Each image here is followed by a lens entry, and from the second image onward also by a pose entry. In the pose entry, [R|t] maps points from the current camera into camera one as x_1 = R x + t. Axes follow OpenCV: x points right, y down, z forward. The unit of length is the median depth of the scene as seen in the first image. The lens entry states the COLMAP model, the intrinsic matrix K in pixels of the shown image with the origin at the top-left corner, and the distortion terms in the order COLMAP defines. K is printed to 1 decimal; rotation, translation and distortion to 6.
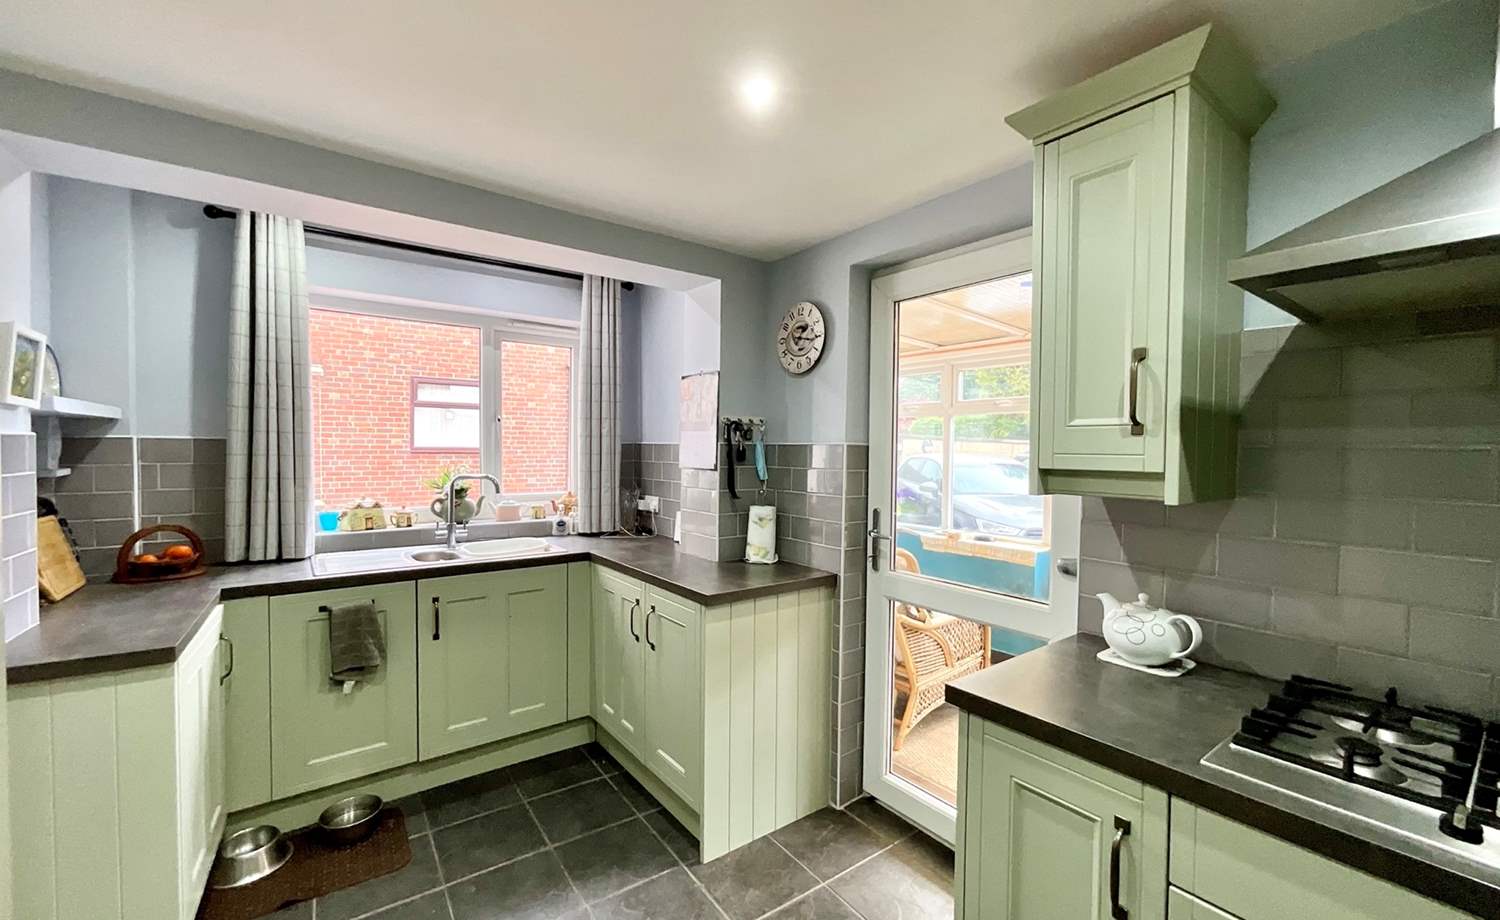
lens RADIAL K [[603.4, 0, 745.9], [0, 603.4, 461.9], [0, 0, 1]] dist [-0.000333, 0.000449]
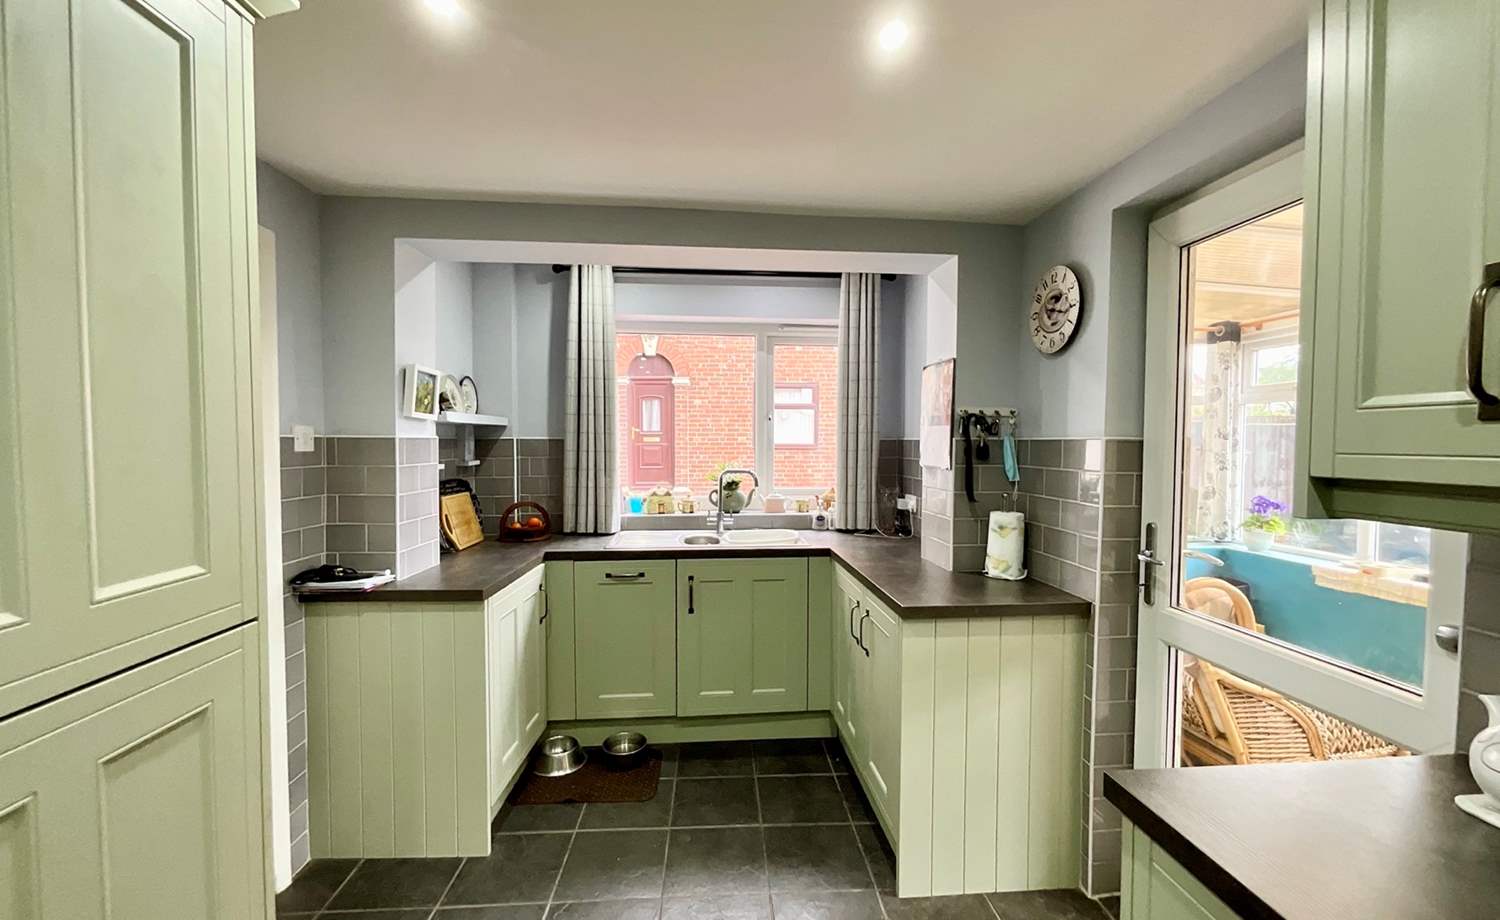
lens RADIAL K [[604.5, 0, 751.3], [0, 604.5, 462.0], [0, 0, 1]] dist [-0.001681, 0.000136]
pose [[0.851506, 0.011190, -0.524226, 0.170582], [-0.007383, 0.999929, 0.009351, -0.003091], [0.524293, -0.004092, 0.851528, 0.081472]]
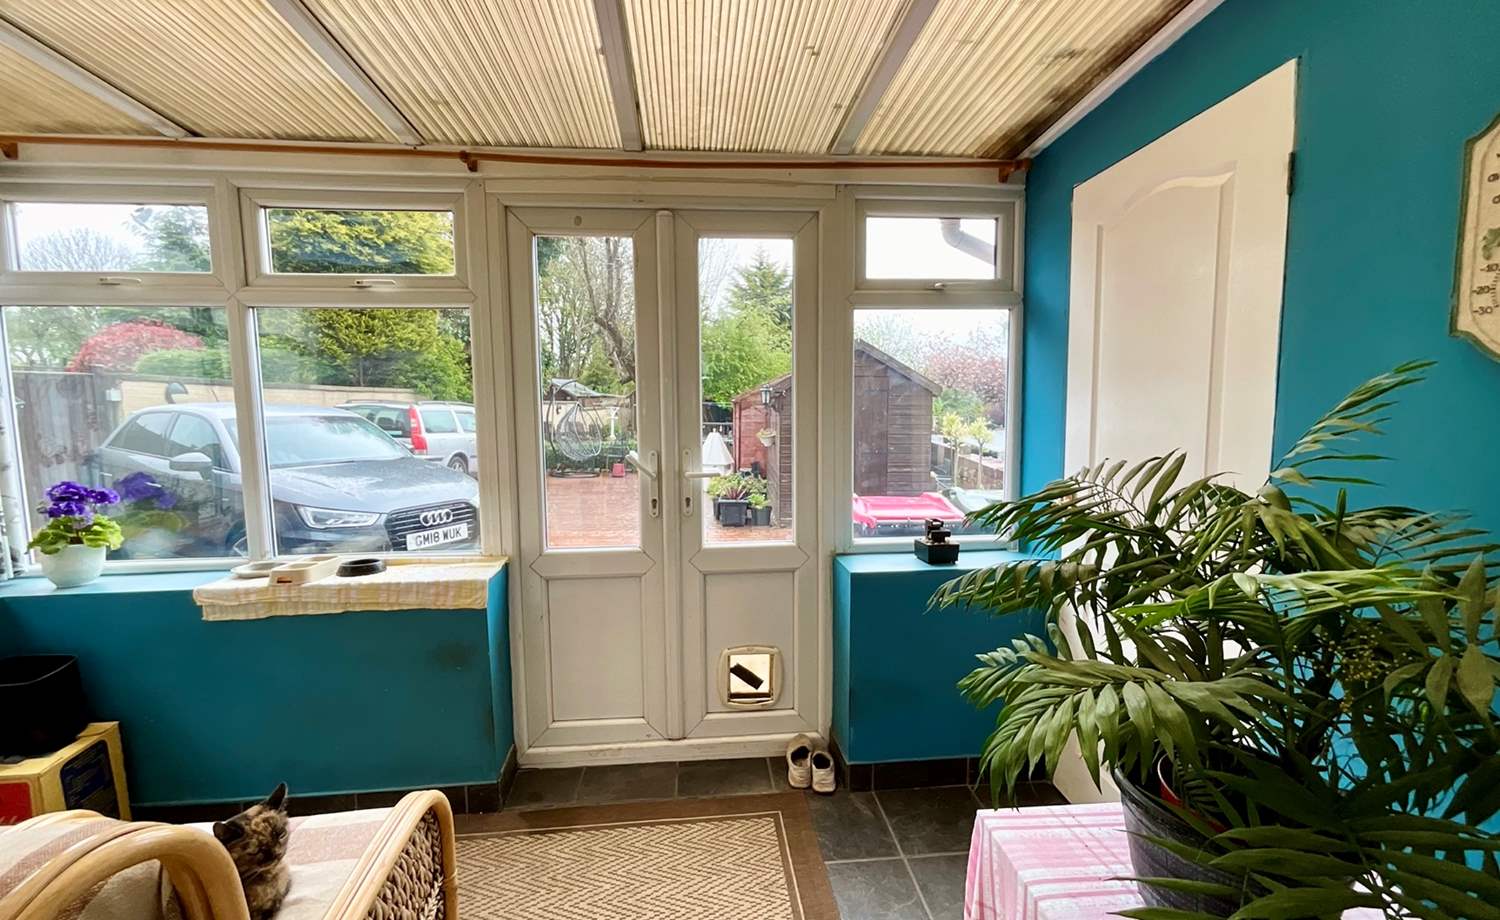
lens RADIAL K [[639.2, 0, 750.0], [0, 639.2, 460.0], [0, 0, 1]] dist [-0.002194, -0.000070]
pose [[0.517902, -0.097371, 0.849880, 0.217433], [0.034975, 0.995080, 0.092693, 0.010896], [-0.854724, -0.018281, 0.518760, 0.783460]]
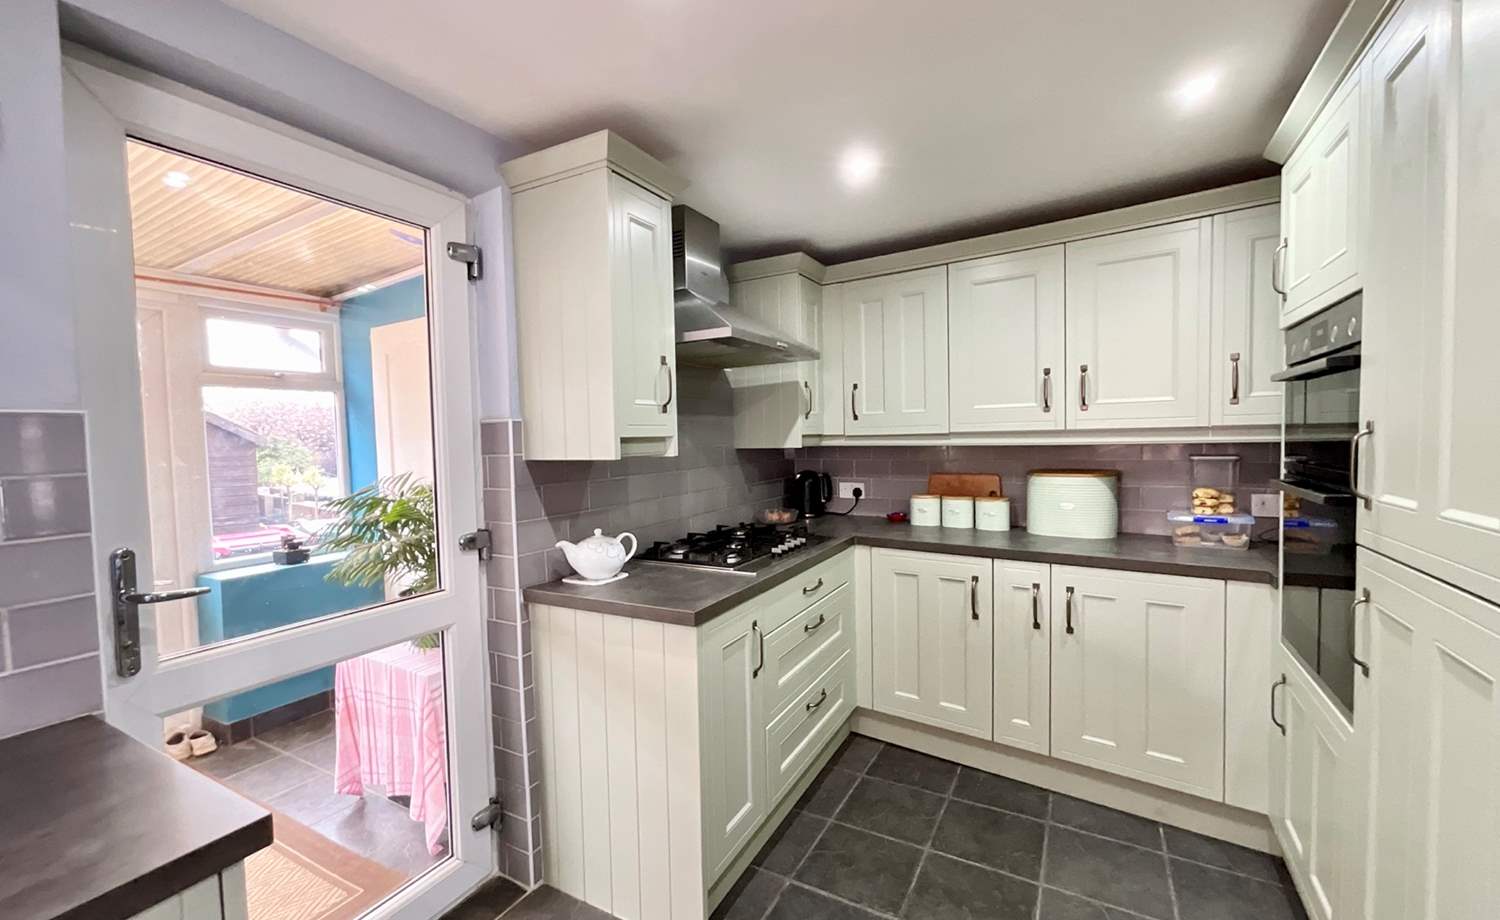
lens RADIAL K [[603.4, 0, 745.9], [0, 603.4, 461.9], [0, 0, 1]] dist [-0.000333, 0.000449]
pose [[-0.417085, -0.042290, 0.907883, -0.392613], [0.040583, 0.997054, 0.065087, -0.004908], [-0.907961, 0.063991, -0.414140, 0.679731]]
